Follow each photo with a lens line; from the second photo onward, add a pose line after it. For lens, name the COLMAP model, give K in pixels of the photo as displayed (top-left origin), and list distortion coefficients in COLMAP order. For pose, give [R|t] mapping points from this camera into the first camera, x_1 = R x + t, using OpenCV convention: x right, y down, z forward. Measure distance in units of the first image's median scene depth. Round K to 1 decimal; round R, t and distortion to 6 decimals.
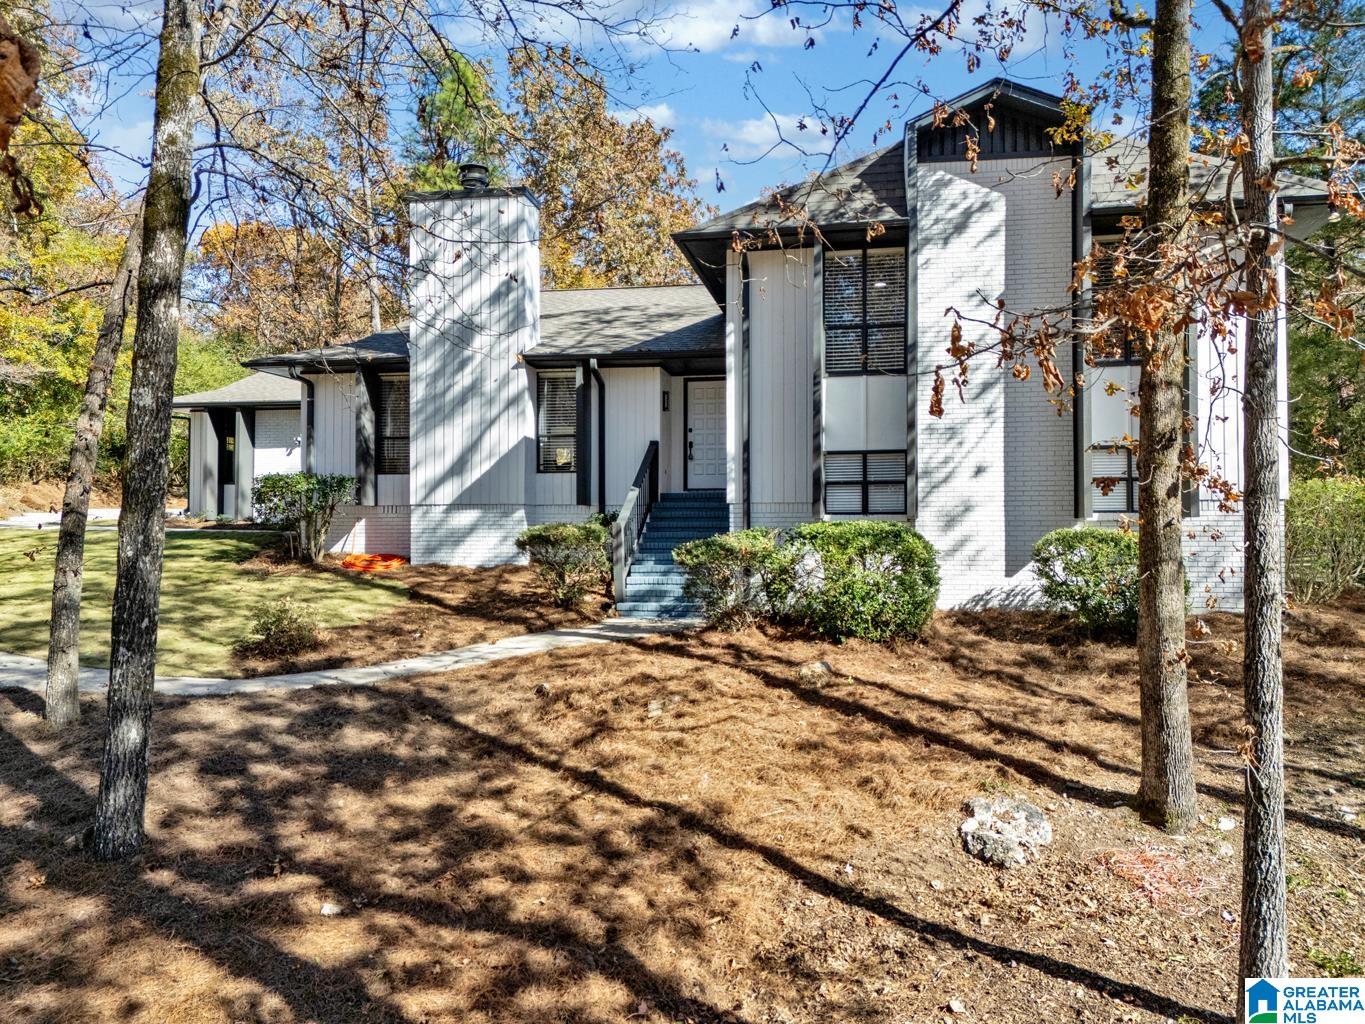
lens RADIAL K [[1001.9, 0, 679.4], [0, 1001.9, 500.1], [0, 0, 1]] dist [0.077290, -0.065348]
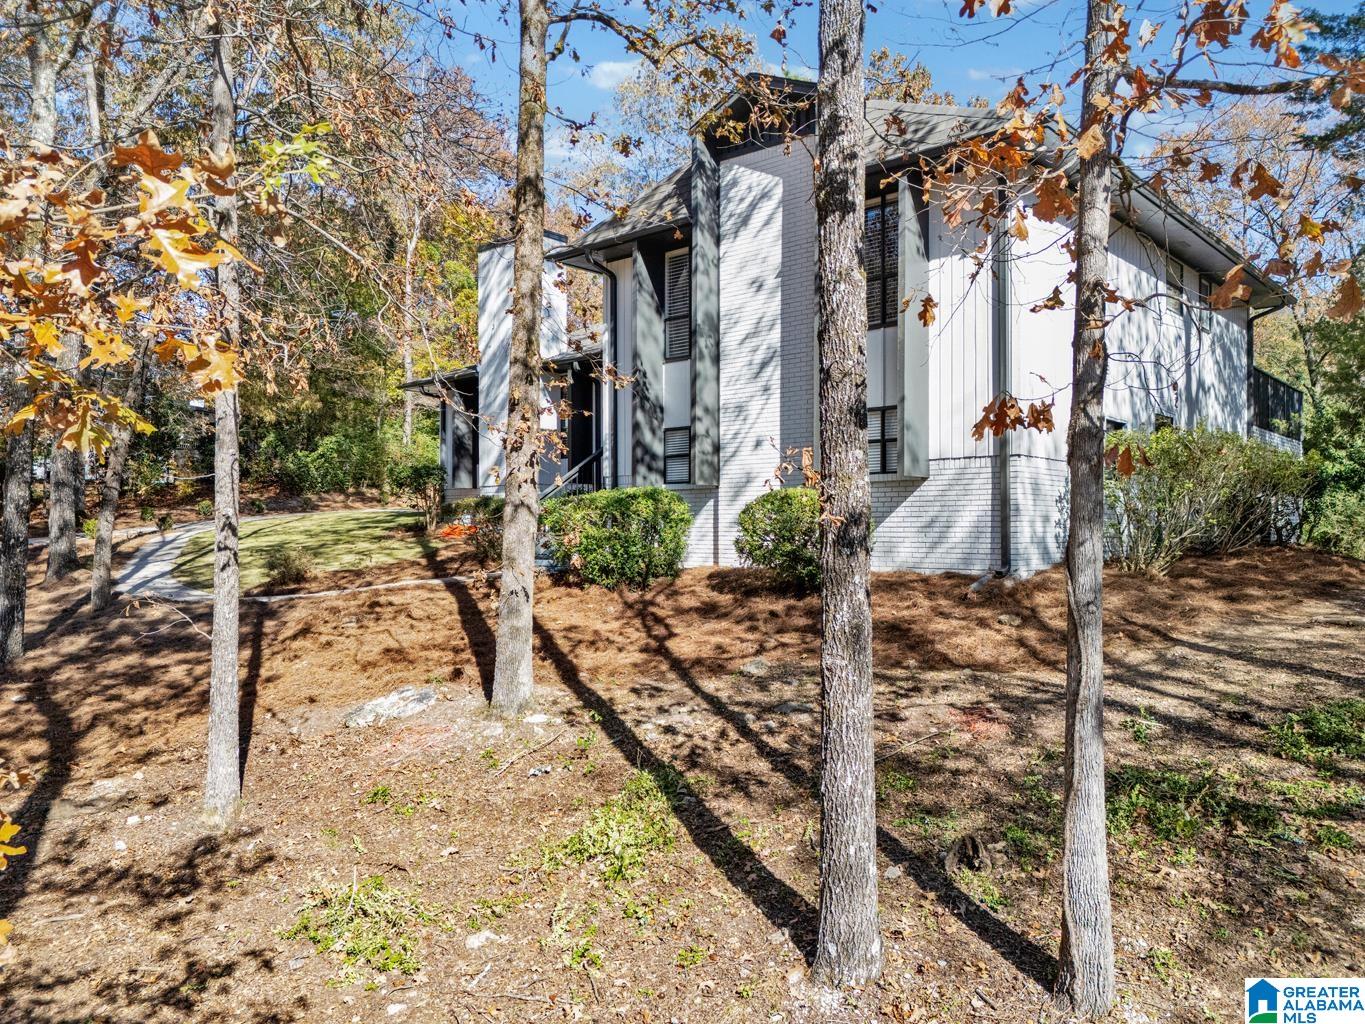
lens RADIAL K [[1001.9, 0, 691.2], [0, 1001.9, 516.5], [0, 0, 1]] dist [0.077290, -0.065348]
pose [[0.857356, -0.005299, -0.514696, 0.778450], [0.012543, 0.999865, 0.010598, 0.035960], [0.514571, -0.015542, 0.857307, 0.043213]]
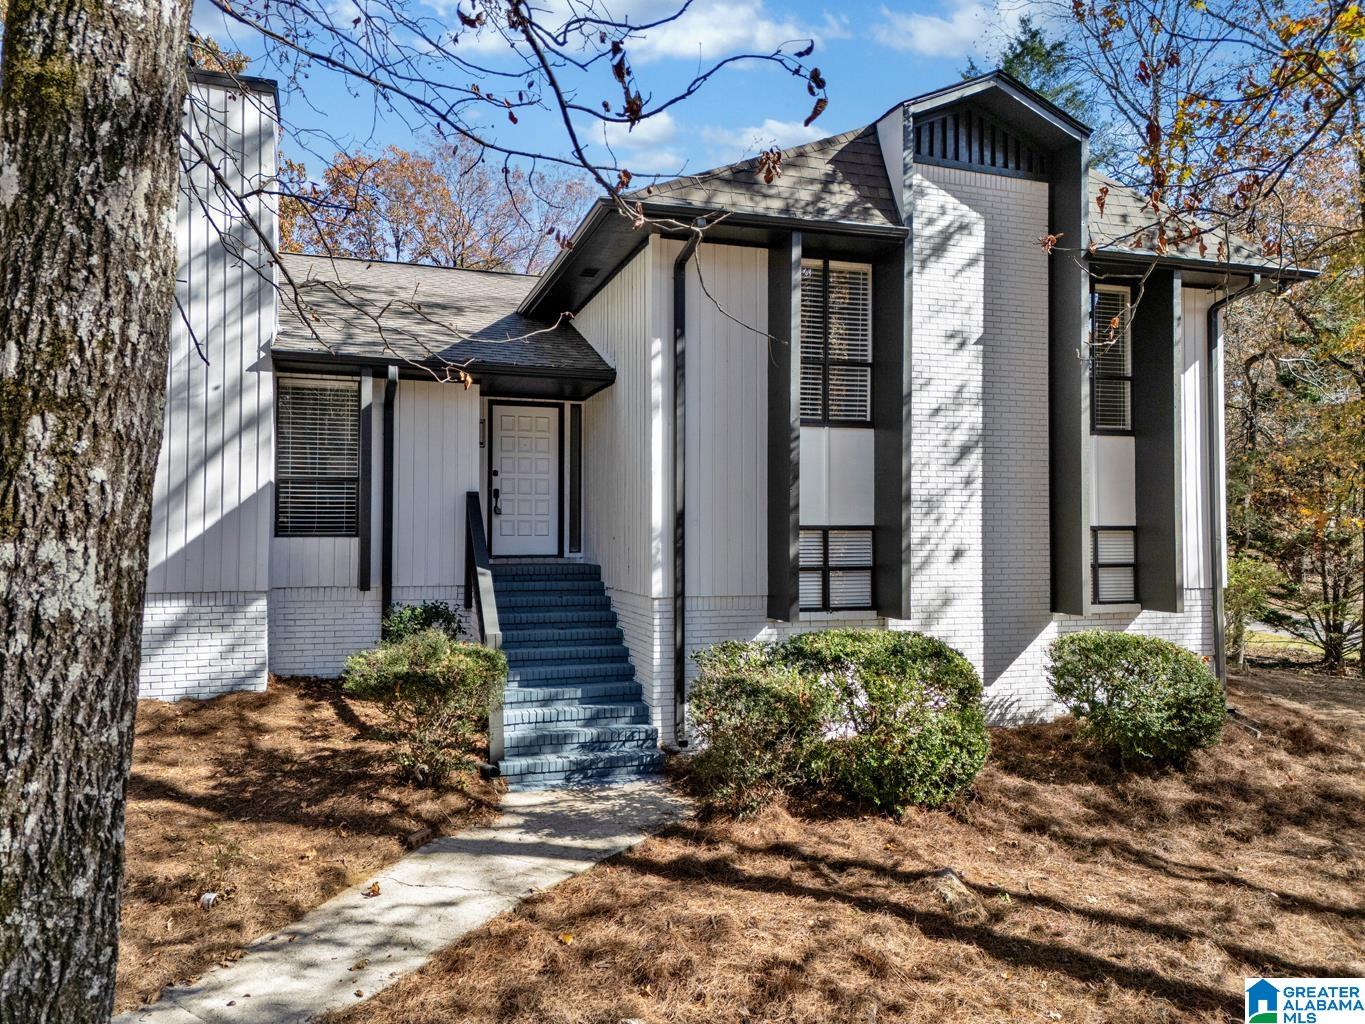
lens RADIAL K [[1001.9, 0, 679.7], [0, 1001.9, 498.5], [0, 0, 1]] dist [0.077290, -0.065348]
pose [[0.876674, 0.017995, 0.480748, -0.280748], [-0.018208, 0.999825, -0.004221, -0.065904], [-0.480740, -0.005053, 0.876848, 0.398115]]
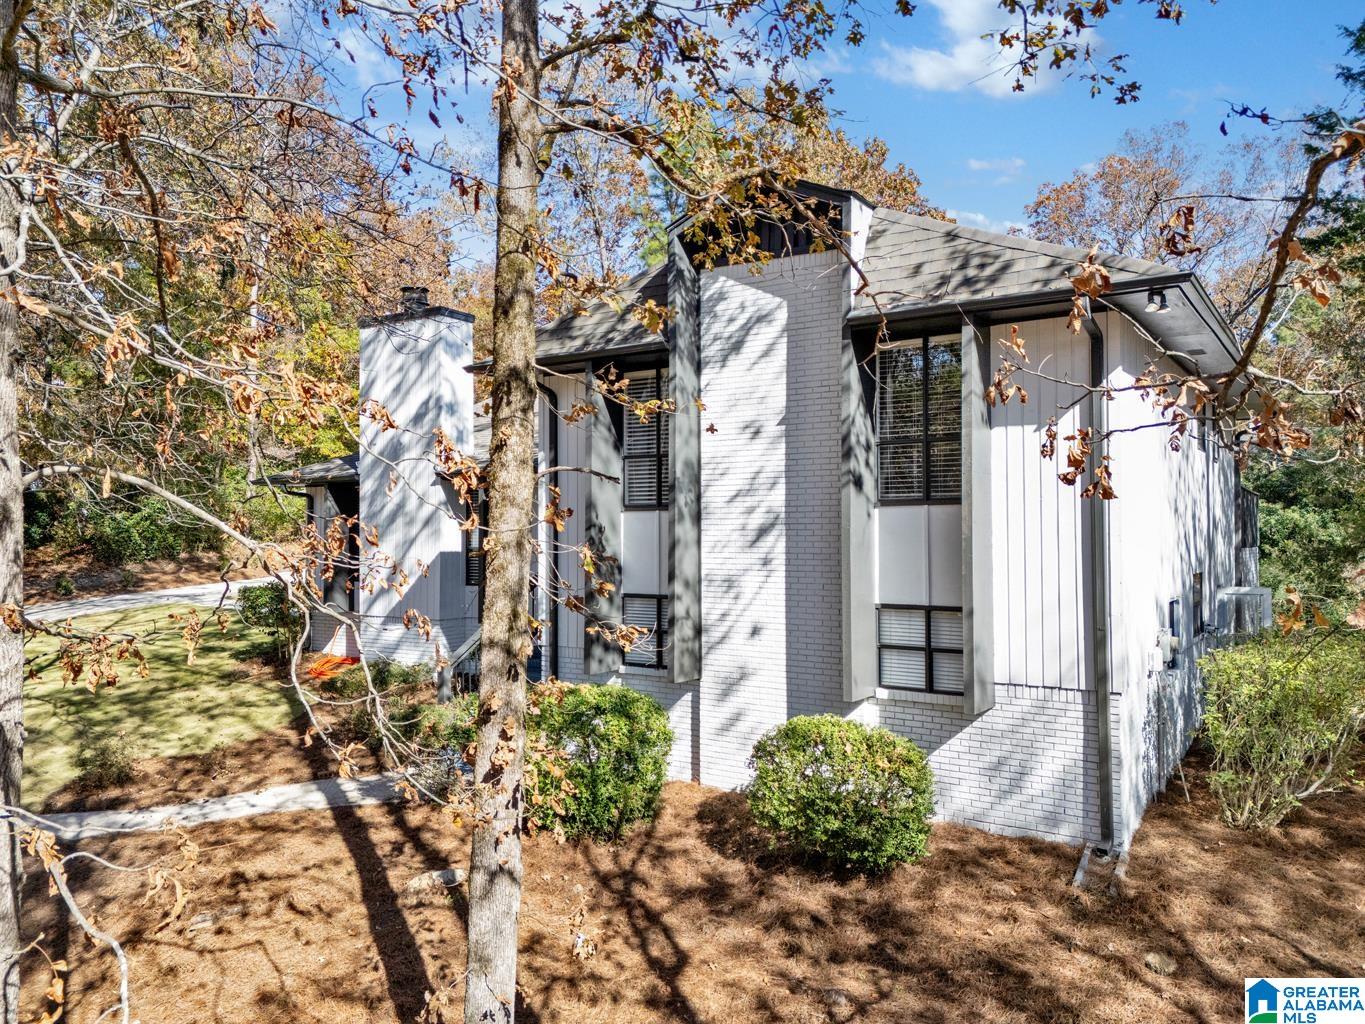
lens RADIAL K [[1001.9, 0, 691.3], [0, 1001.9, 519.6], [0, 0, 1]] dist [0.077290, -0.065348]
pose [[0.922703, -0.002860, -0.385500, 0.567213], [0.009008, 0.999859, 0.014142, -0.134348], [0.385405, -0.016521, 0.922599, 0.201374]]
